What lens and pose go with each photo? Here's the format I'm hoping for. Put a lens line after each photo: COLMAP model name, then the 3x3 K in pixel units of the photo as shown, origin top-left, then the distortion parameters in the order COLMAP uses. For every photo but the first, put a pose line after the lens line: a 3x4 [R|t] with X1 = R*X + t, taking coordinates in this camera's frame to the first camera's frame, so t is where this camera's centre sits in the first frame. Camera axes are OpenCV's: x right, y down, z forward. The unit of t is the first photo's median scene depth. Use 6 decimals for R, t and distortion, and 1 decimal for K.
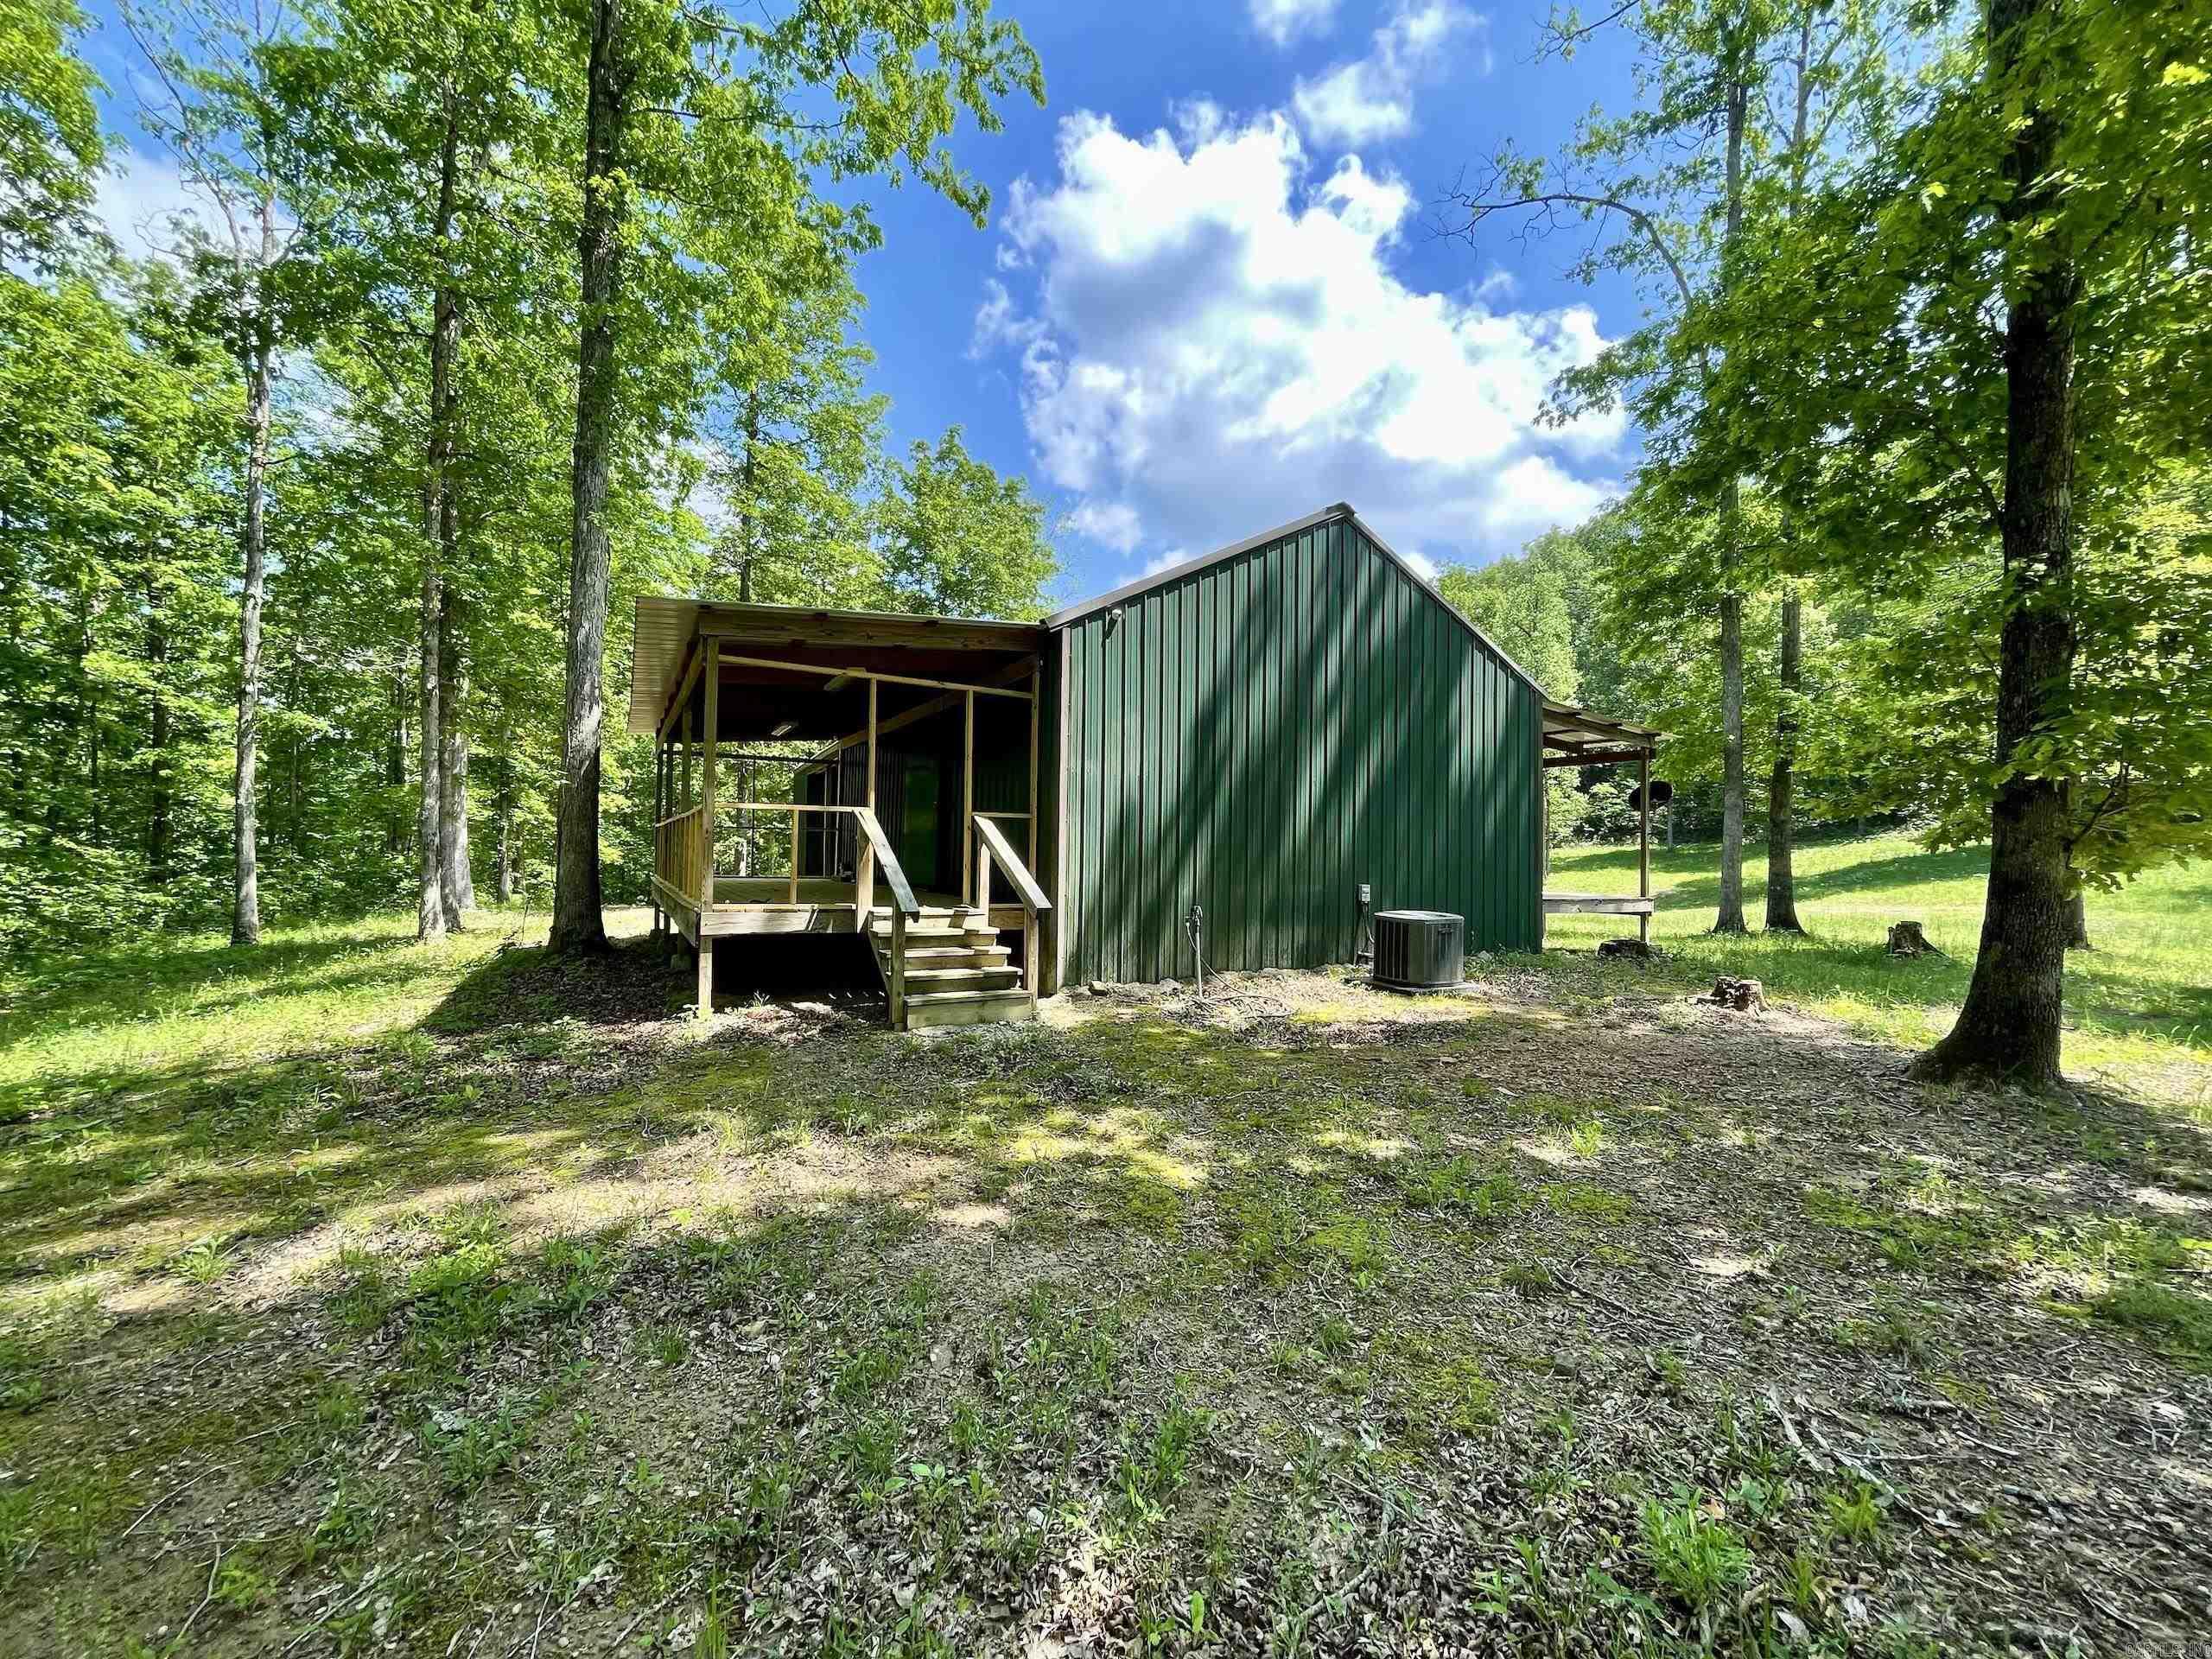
lens RADIAL K [[890.6, 0, 1106.0], [0, 890.6, 829.5], [0, 0, 1]] dist [-0.000788, -0.000002]
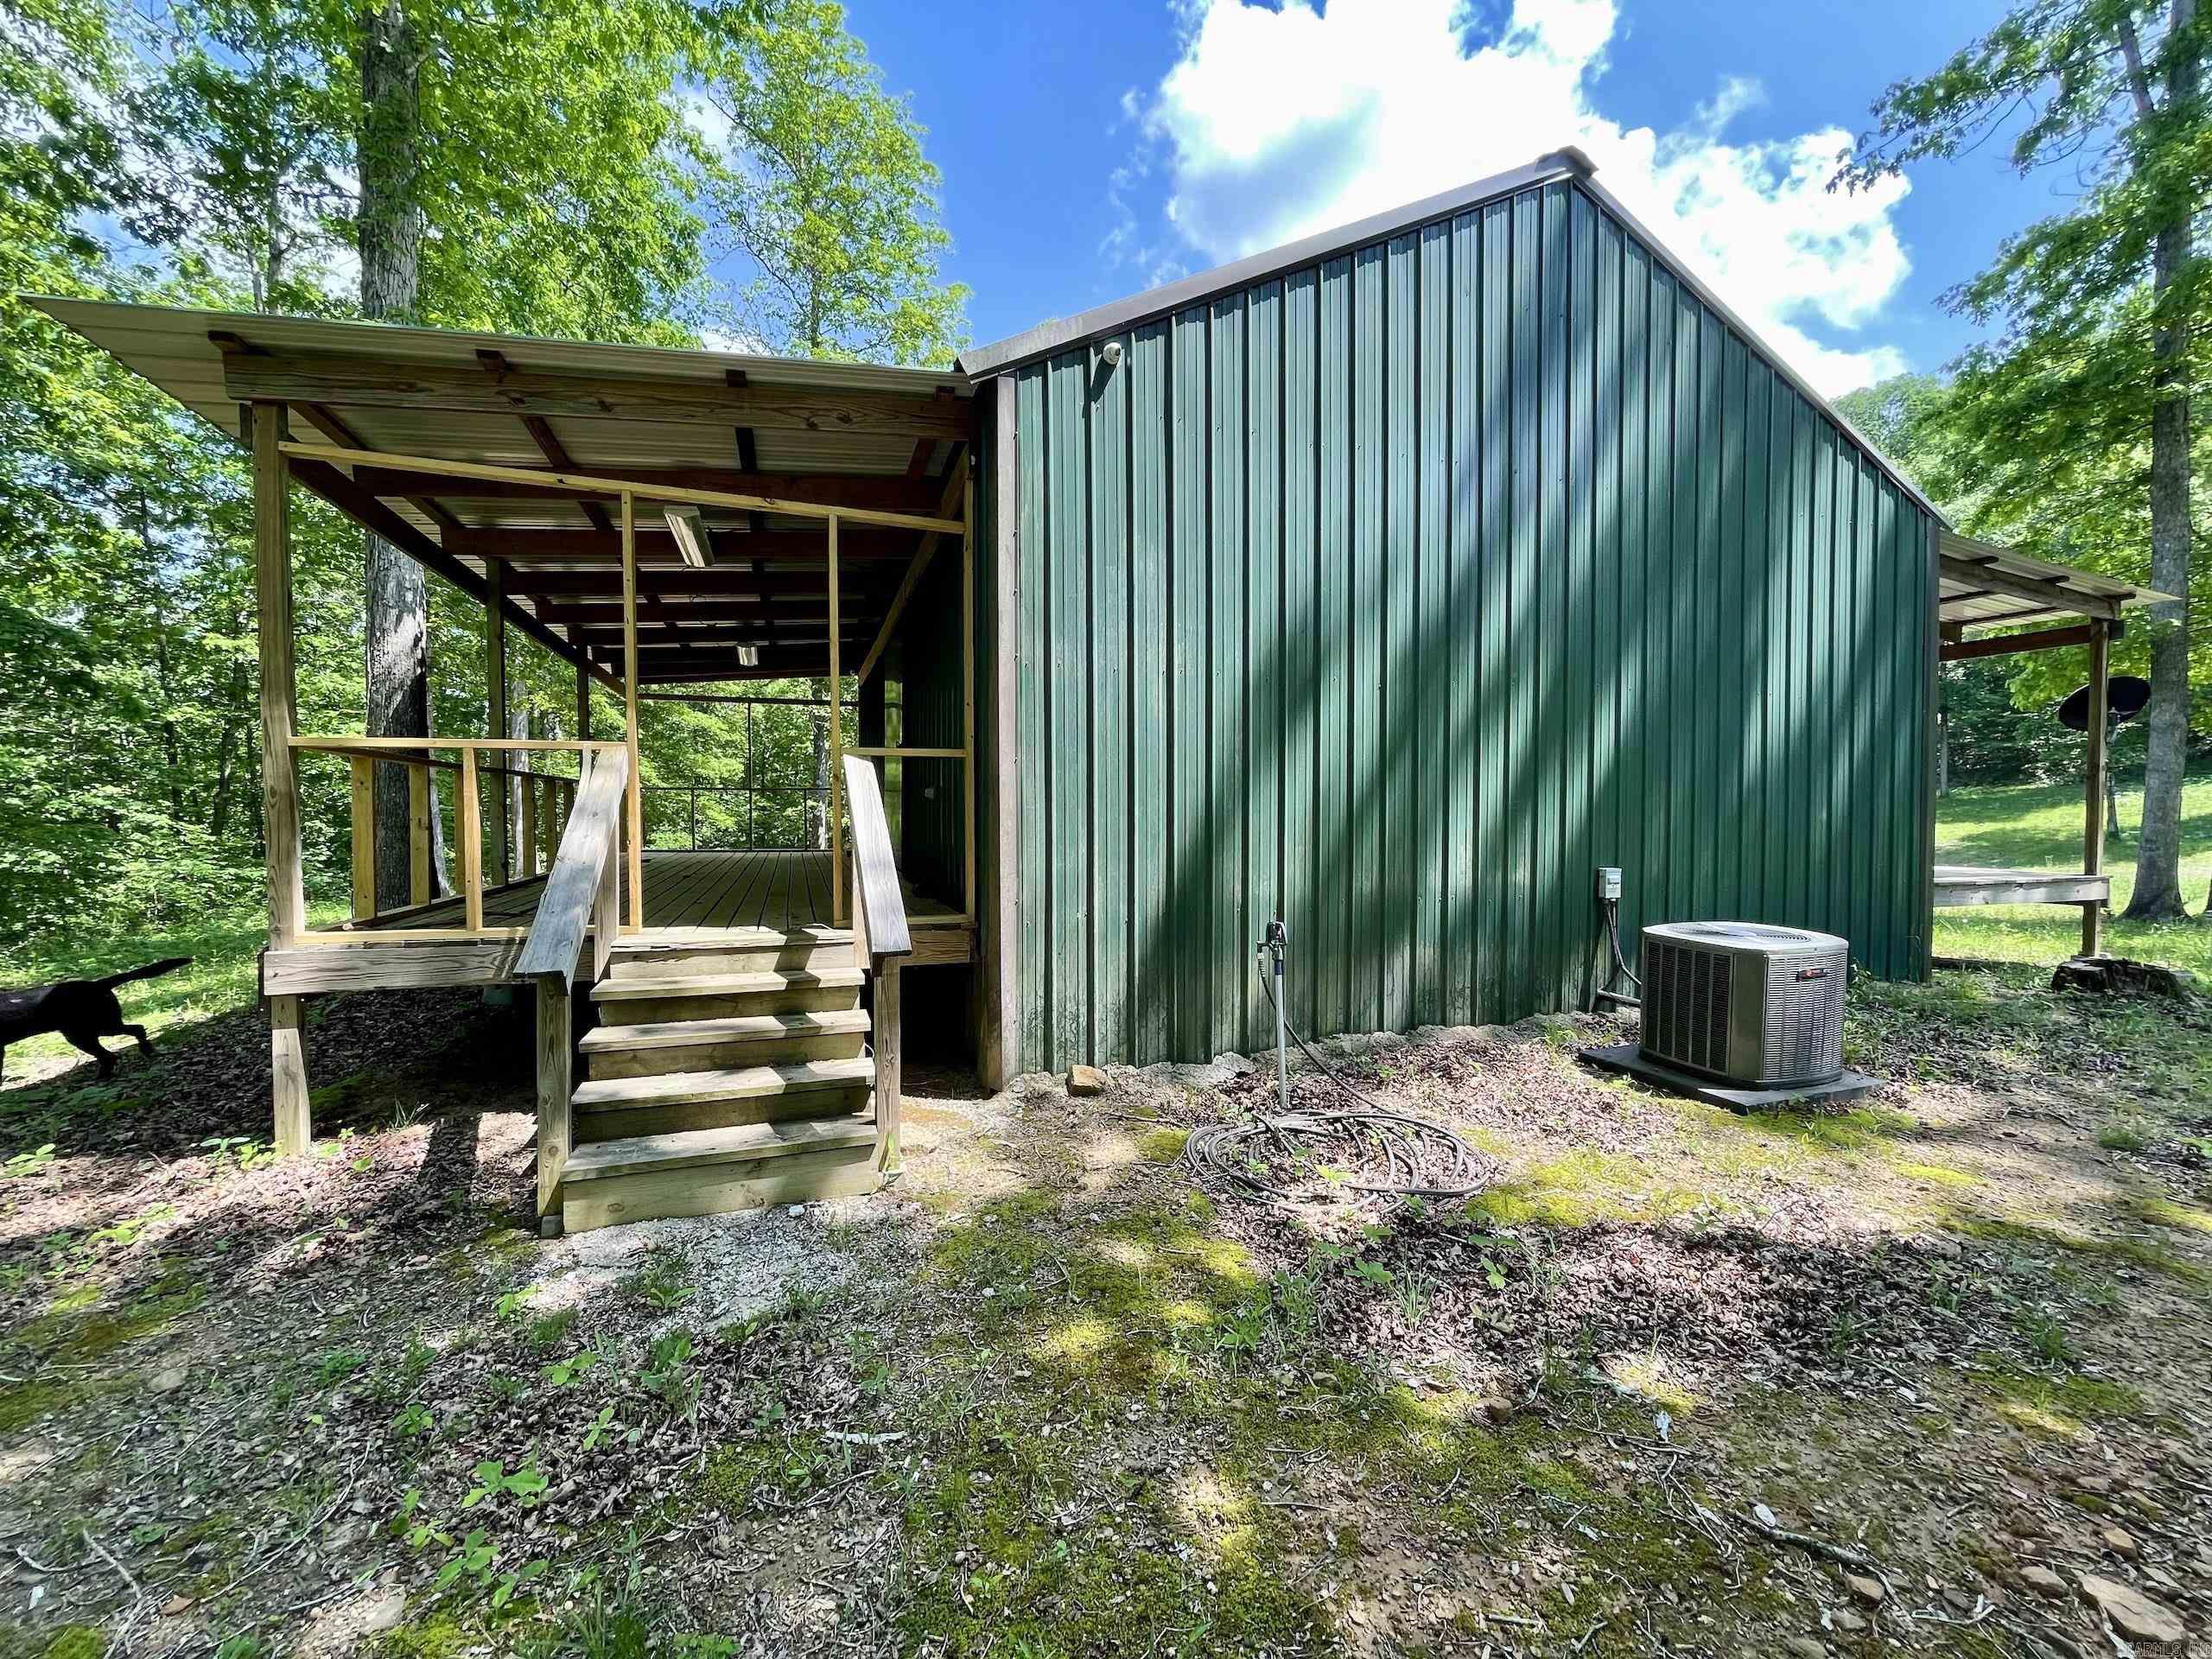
lens RADIAL K [[901.1, 0, 1130.4], [0, 901.1, 840.6], [0, 0, 1]] dist [-0.001722, -0.000177]
pose [[0.988284, -0.012781, -0.152093, 0.084027], [0.021628, 0.998159, 0.056659, 0.007389], [0.151089, -0.059284, 0.986741, 0.413785]]
